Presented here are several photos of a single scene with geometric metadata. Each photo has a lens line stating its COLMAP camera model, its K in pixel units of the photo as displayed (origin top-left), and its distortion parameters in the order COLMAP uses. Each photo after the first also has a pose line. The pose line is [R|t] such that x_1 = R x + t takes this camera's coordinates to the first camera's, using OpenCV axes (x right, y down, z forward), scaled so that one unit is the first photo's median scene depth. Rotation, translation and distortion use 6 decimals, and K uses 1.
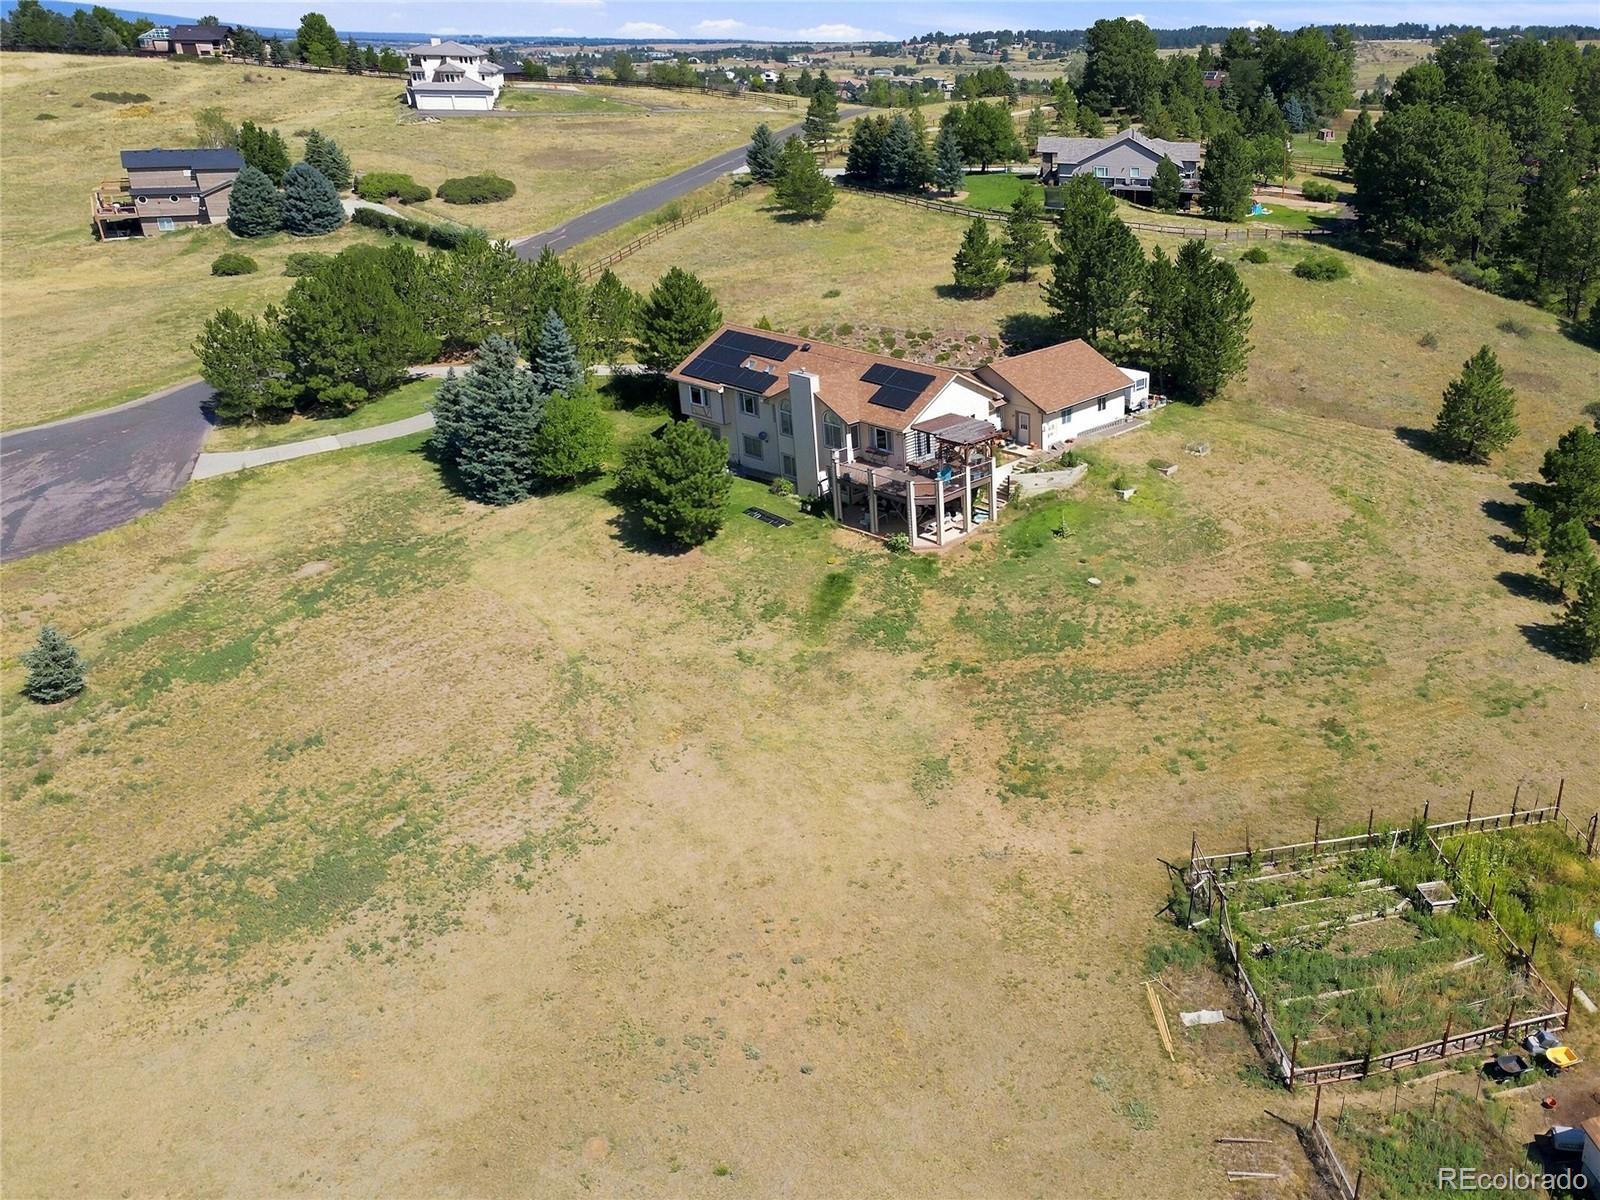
lens RADIAL K [[1237.8, 0, 955.4], [0, 1237.8, 602.0], [0, 0, 1]] dist [-0.007121, 0.005477]
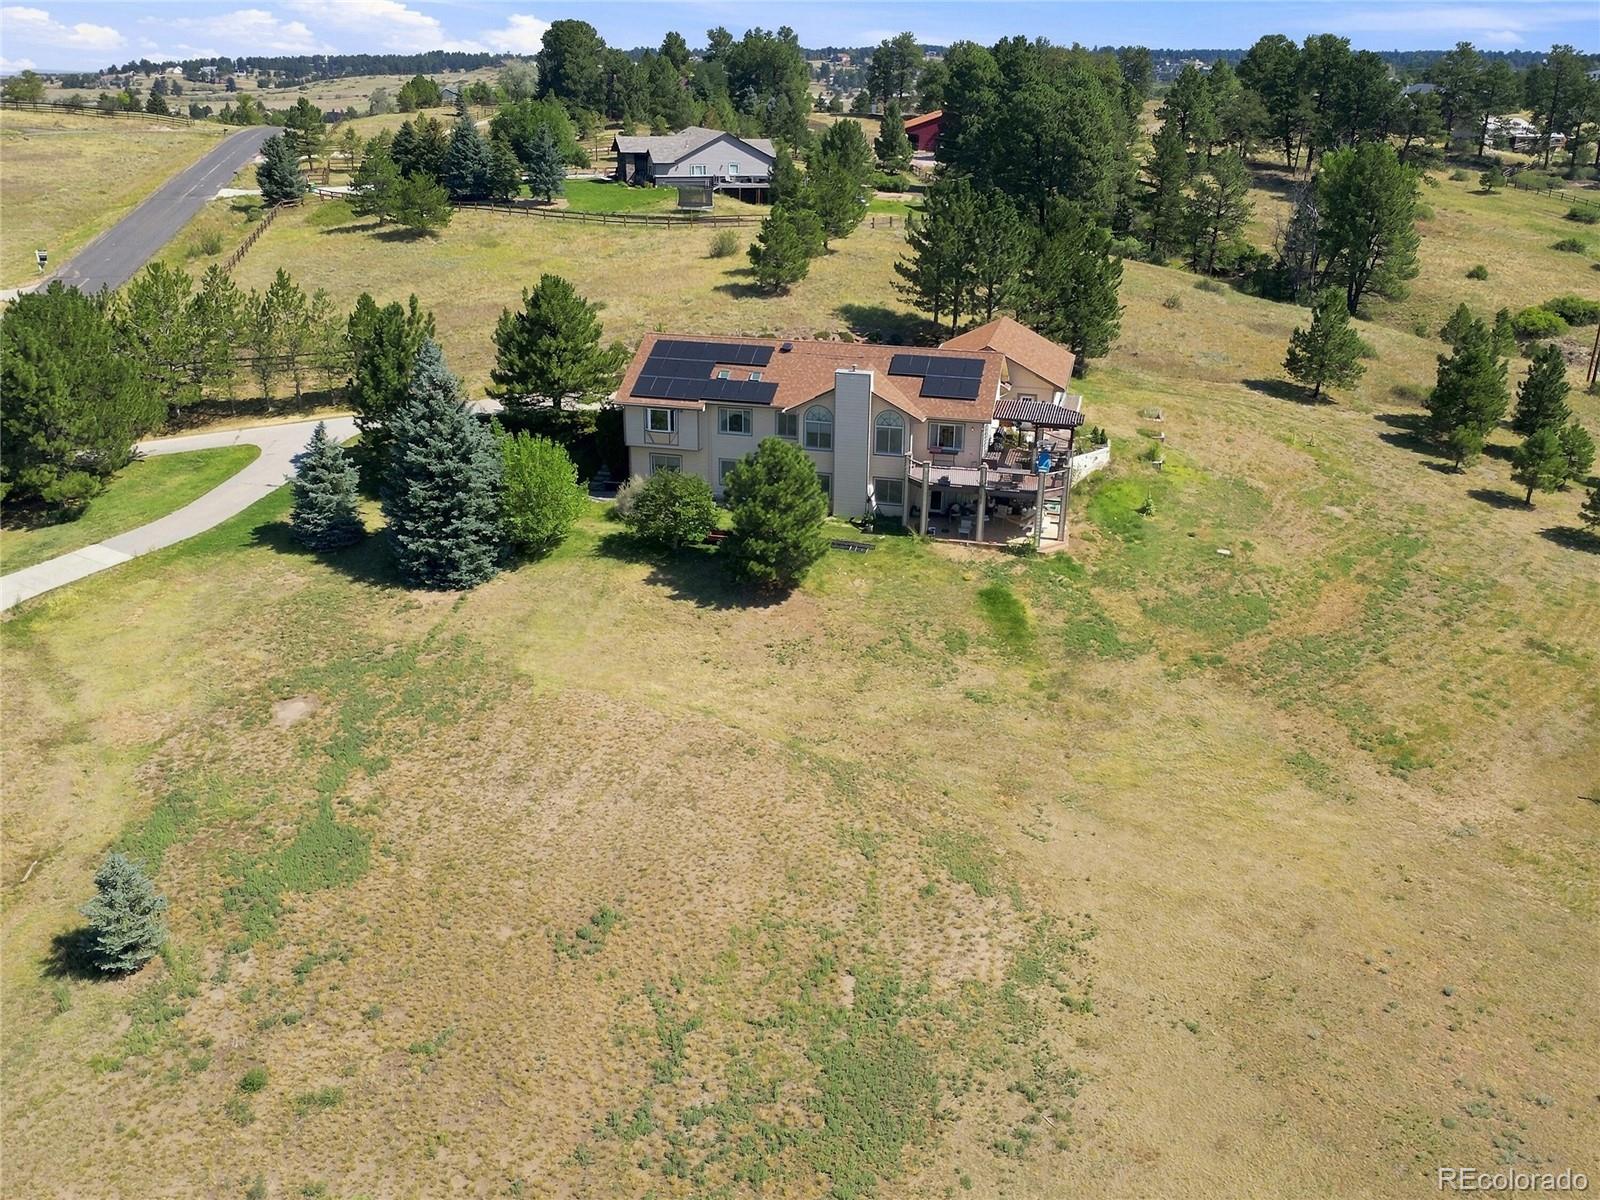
lens RADIAL K [[1327.0, 0, 783.8], [0, 1327.0, 581.6], [0, 0, 1]] dist [-0.000349, -0.000475]
pose [[0.909640, -0.161600, 0.382676, -0.495766], [0.183066, 0.982895, -0.020091, -0.030521], [-0.372884, 0.088331, 0.923664, 0.178226]]
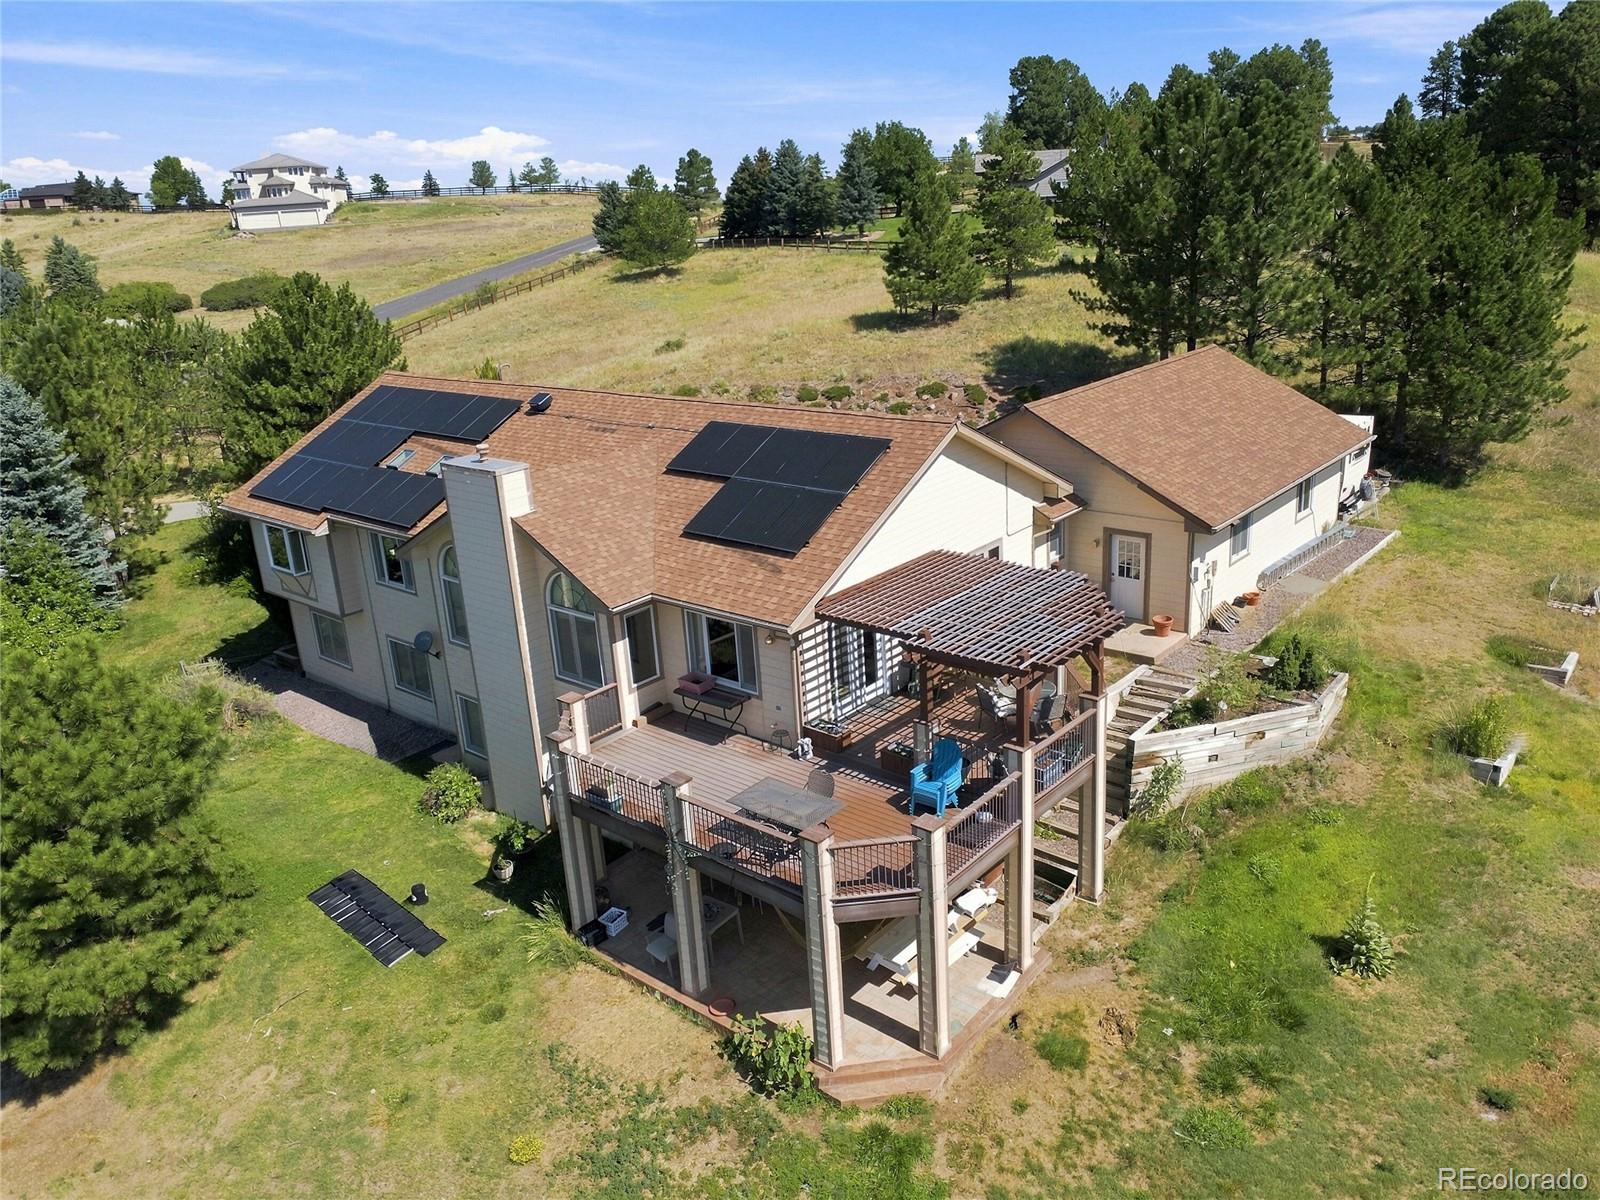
lens RADIAL K [[1146.6, 0, 796.2], [0, 1146.6, 632.3], [0, 0, 1]] dist [0.001984, 0.000281]
pose [[0.995177, -0.064648, -0.073782, -0.015370], [0.059789, 0.996010, -0.066258, -0.107734], [0.077771, 0.061527, 0.995071, 0.662256]]
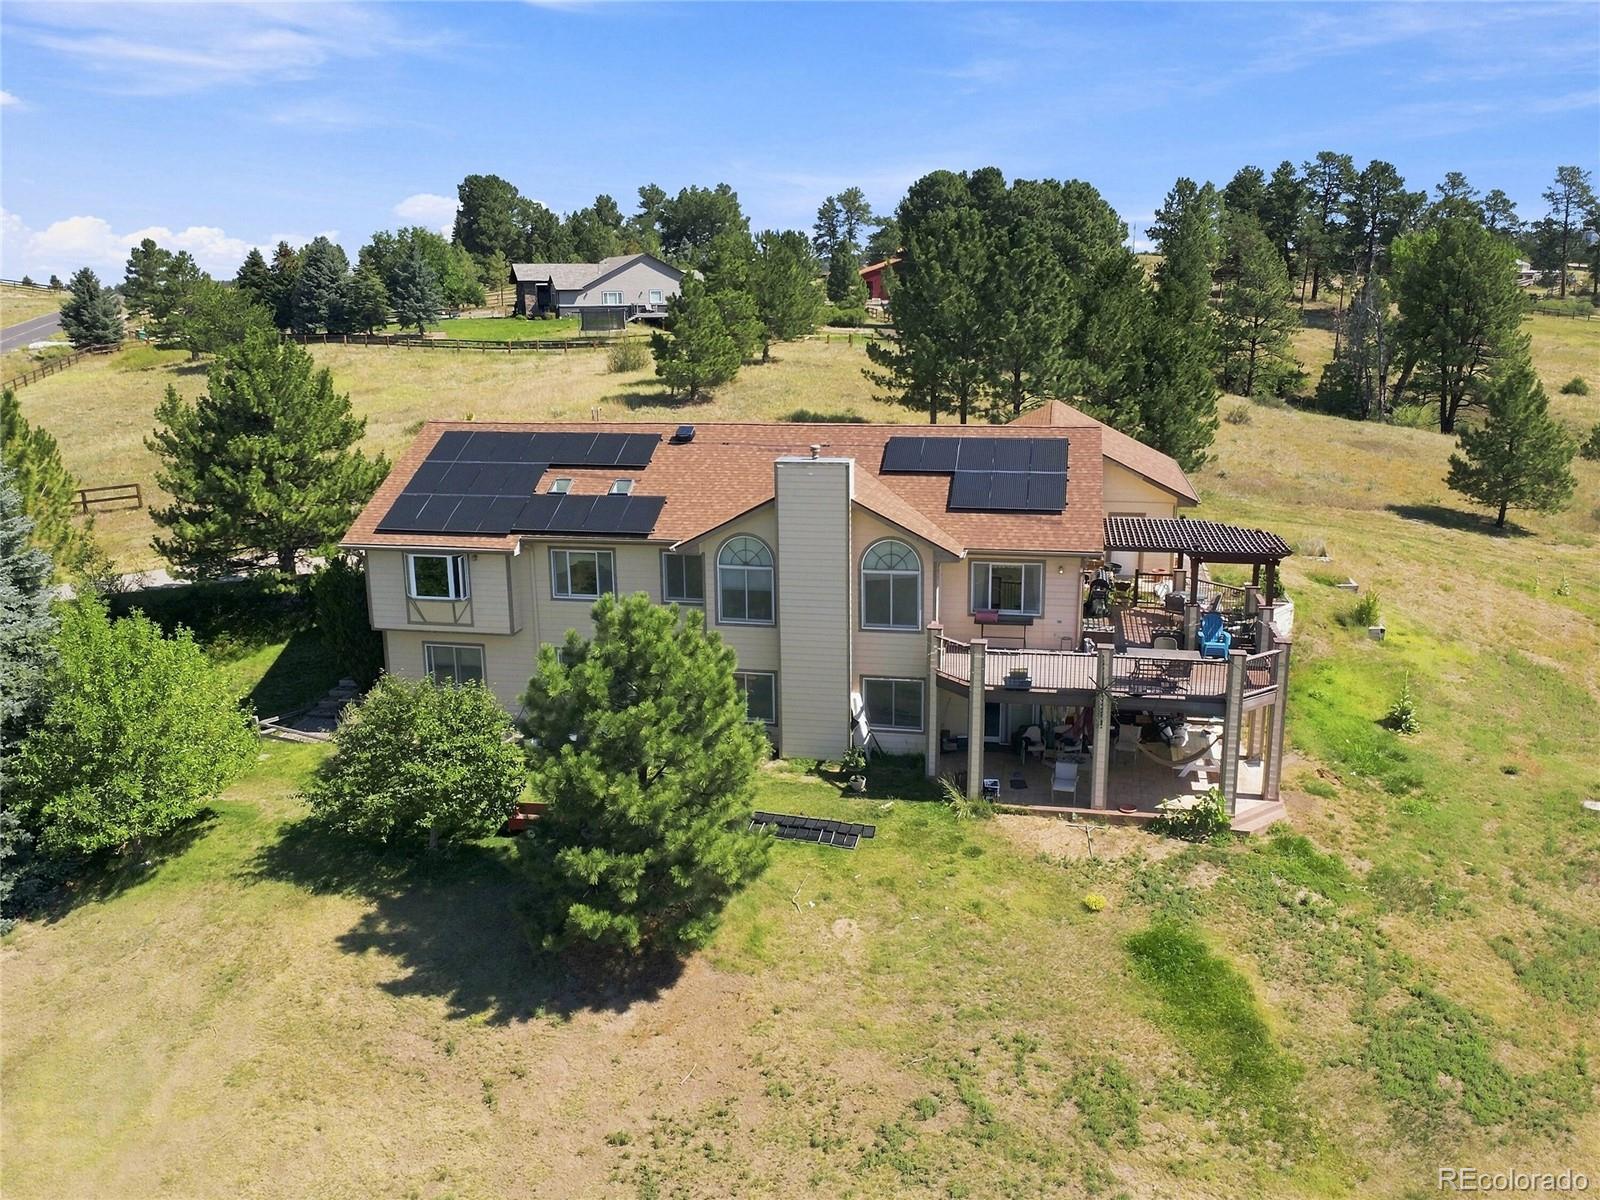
lens RADIAL K [[1275.3, 0, 773.4], [0, 1275.3, 595.4], [0, 0, 1]] dist [0.002092, 0.003180]
pose [[0.896431, -0.139960, 0.420503, -0.291650], [0.218062, 0.965317, -0.143569, -0.077018], [-0.385824, 0.220395, 0.895860, 0.593111]]
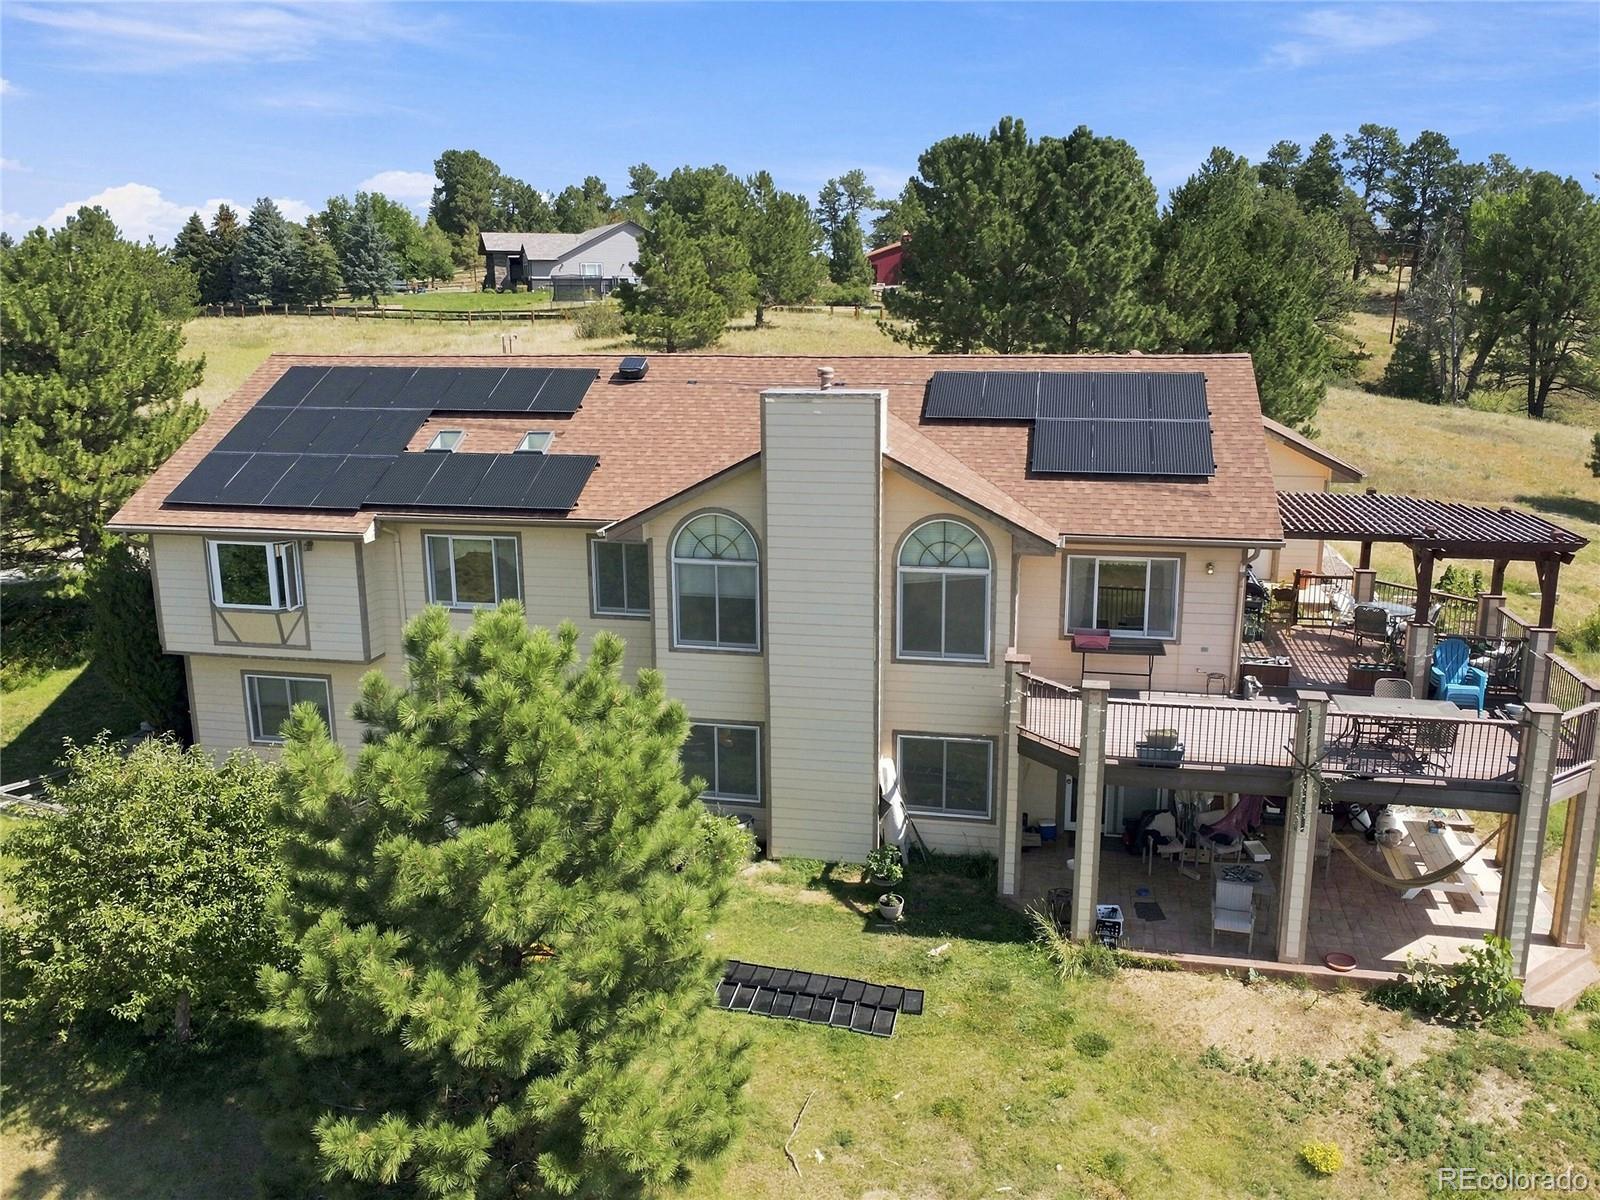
lens RADIAL K [[1283.0, 0, 768.4], [0, 1283.0, 596.2], [0, 0, 1]] dist [0.004016, -0.002741]
pose [[0.897841, -0.134154, 0.419386, -0.228582], [0.212835, 0.966022, -0.146635, -0.098393], [-0.385464, 0.220915, 0.895887, 0.721140]]
